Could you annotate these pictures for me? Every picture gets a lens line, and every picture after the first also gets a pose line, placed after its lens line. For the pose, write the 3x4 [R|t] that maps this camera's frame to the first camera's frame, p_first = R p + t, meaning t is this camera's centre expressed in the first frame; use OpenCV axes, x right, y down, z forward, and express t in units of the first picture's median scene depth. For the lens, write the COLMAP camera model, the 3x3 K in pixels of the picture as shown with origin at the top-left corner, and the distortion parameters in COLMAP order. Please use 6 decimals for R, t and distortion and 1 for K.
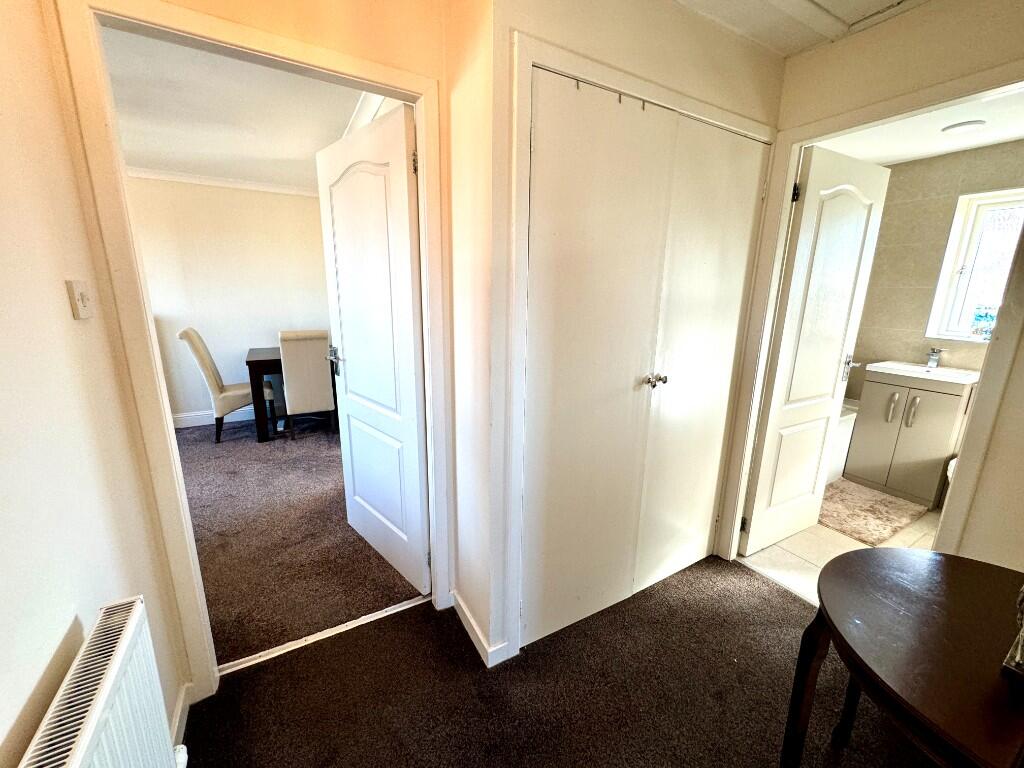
lens RADIAL K [[409.0, 0, 514.0], [0, 409.0, 386.0], [0, 0, 1]] dist [-0.003906, 0.000935]
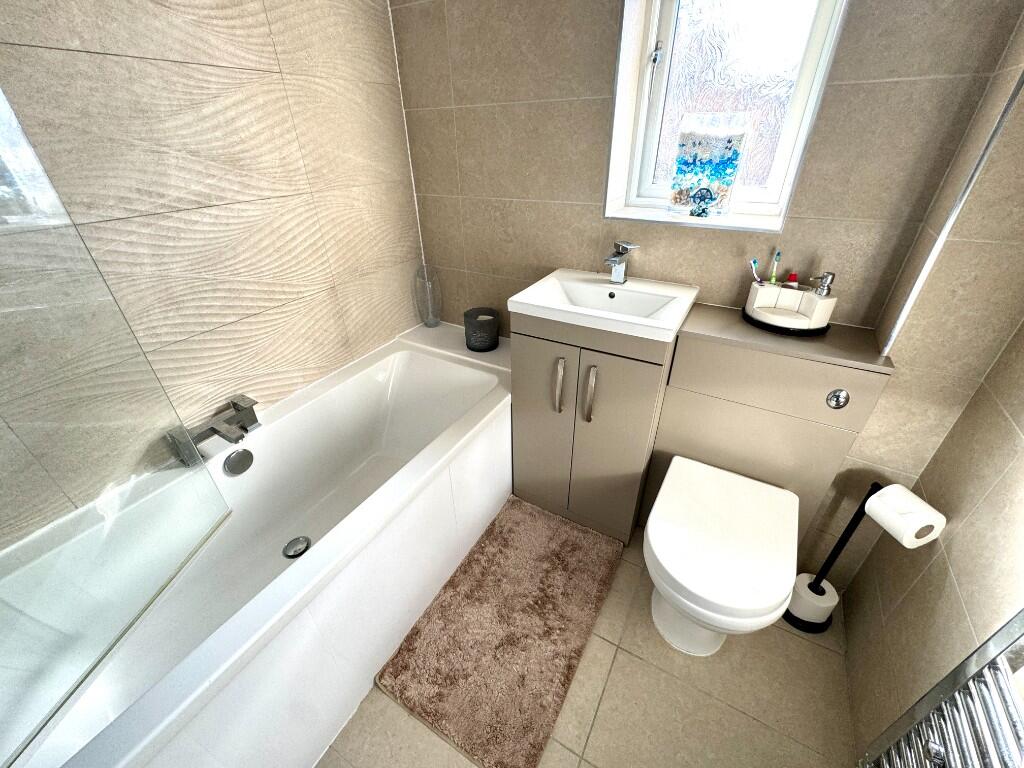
lens RADIAL K [[409.0, 0, 511.5], [0, 409.0, 381.5], [0, 0, 1]] dist [-0.003906, 0.000935]
pose [[0.867955, -0.292017, 0.401720, 0.681961], [0.150293, 0.925386, 0.347956, -0.129201], [-0.473355, -0.241634, 0.847082, 0.613420]]
